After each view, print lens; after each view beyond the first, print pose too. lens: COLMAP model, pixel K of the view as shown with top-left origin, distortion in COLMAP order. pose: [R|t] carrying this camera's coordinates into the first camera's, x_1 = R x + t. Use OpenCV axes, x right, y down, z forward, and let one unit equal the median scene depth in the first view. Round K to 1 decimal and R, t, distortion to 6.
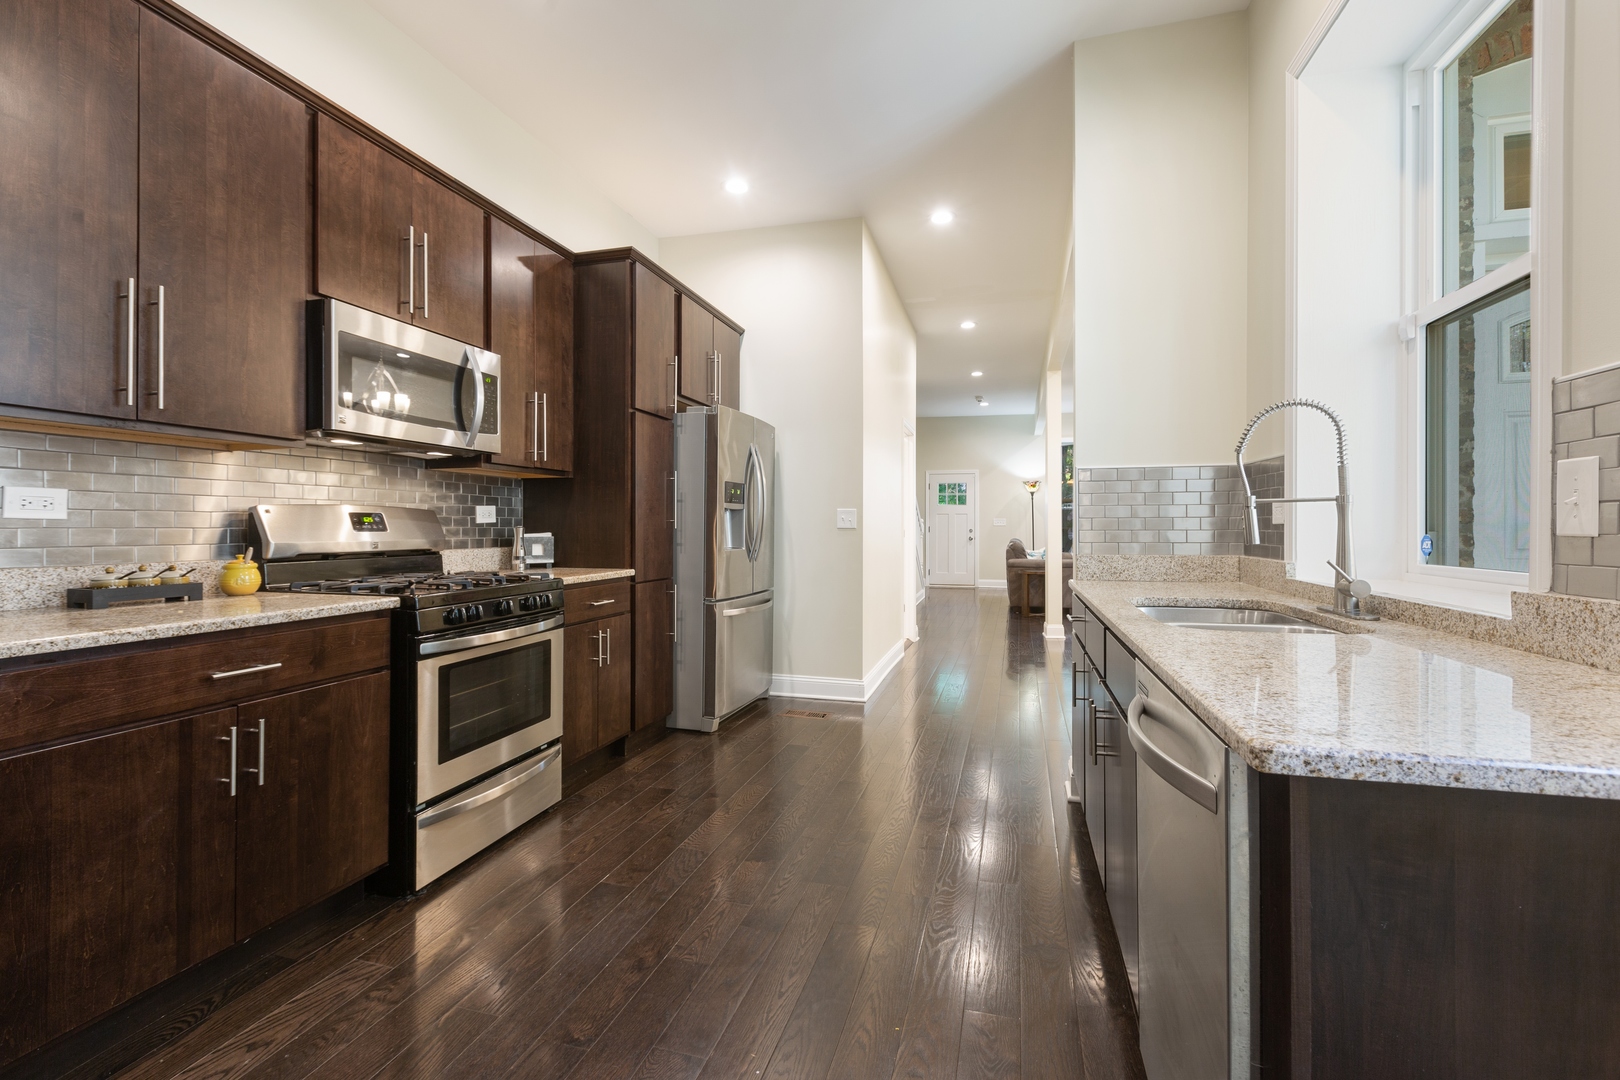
lens RADIAL K [[716.8, 0, 813.8], [0, 716.8, 530.3], [0, 0, 1]] dist [0.002224, -0.001227]
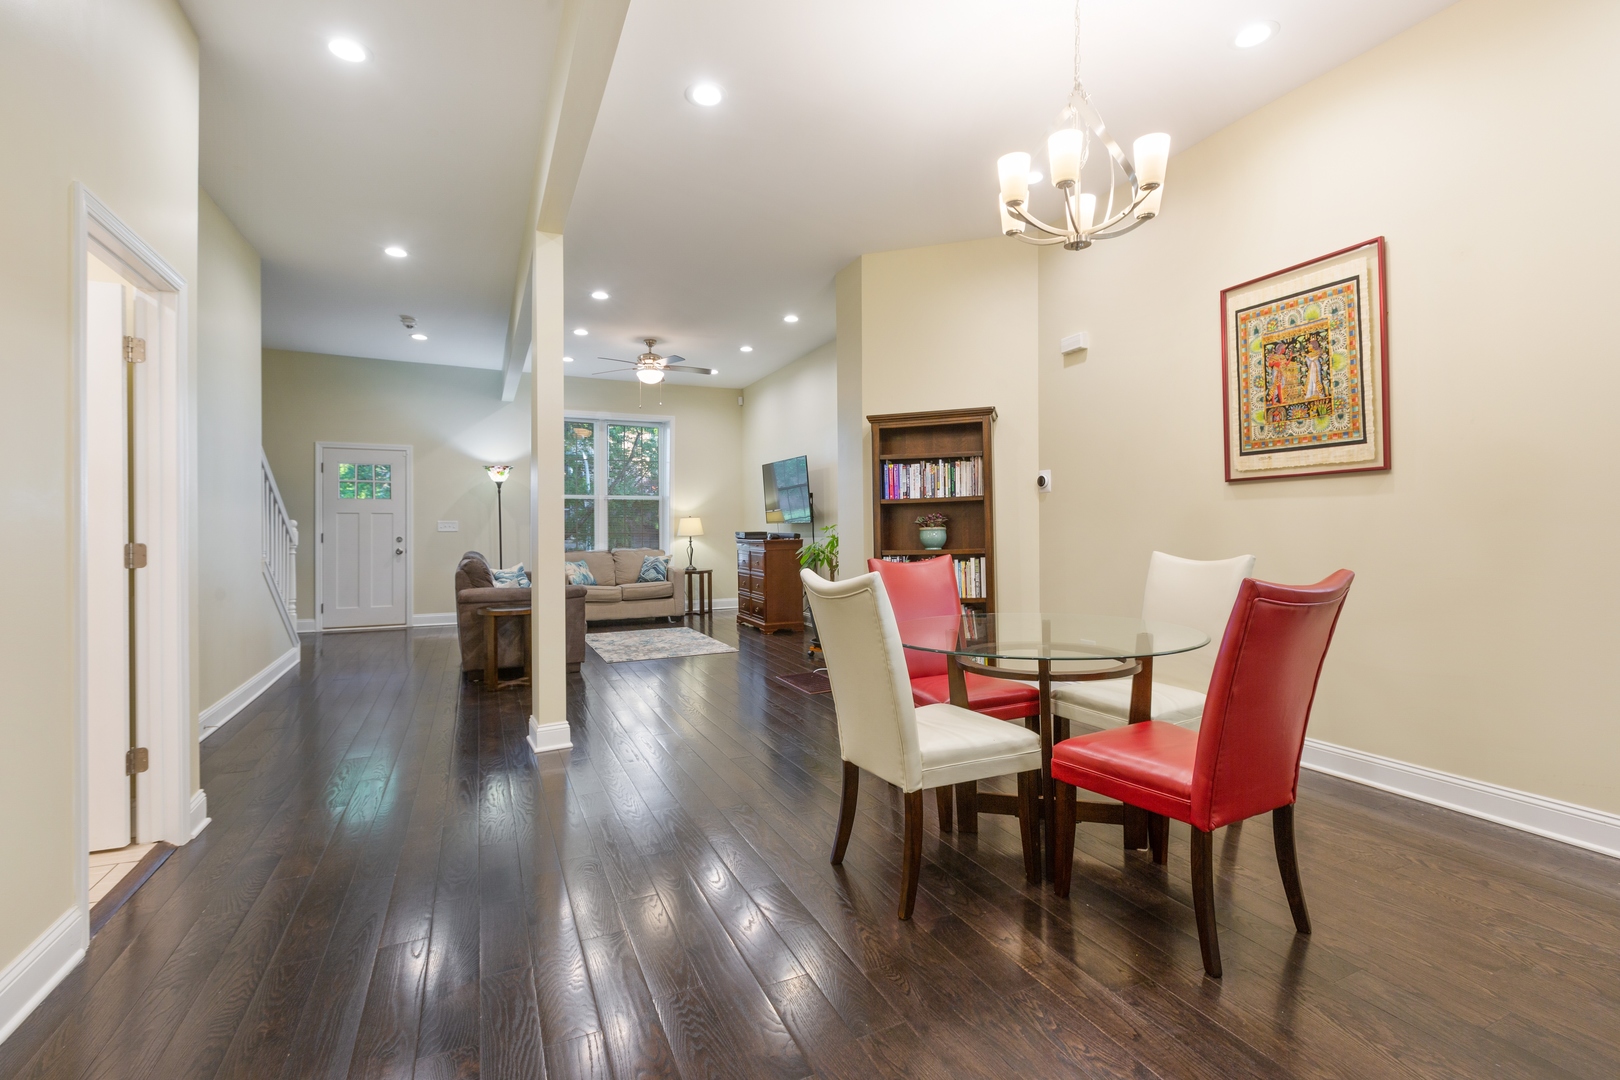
lens RADIAL K [[716.8, 0, 809.7], [0, 716.8, 529.1], [0, 0, 1]] dist [0.002224, -0.001227]
pose [[0.757392, 0.000341, 0.652960, 0.091729], [0.005962, 0.999955, -0.007437, -0.001860], [-0.652933, 0.009525, 0.757356, 0.320776]]
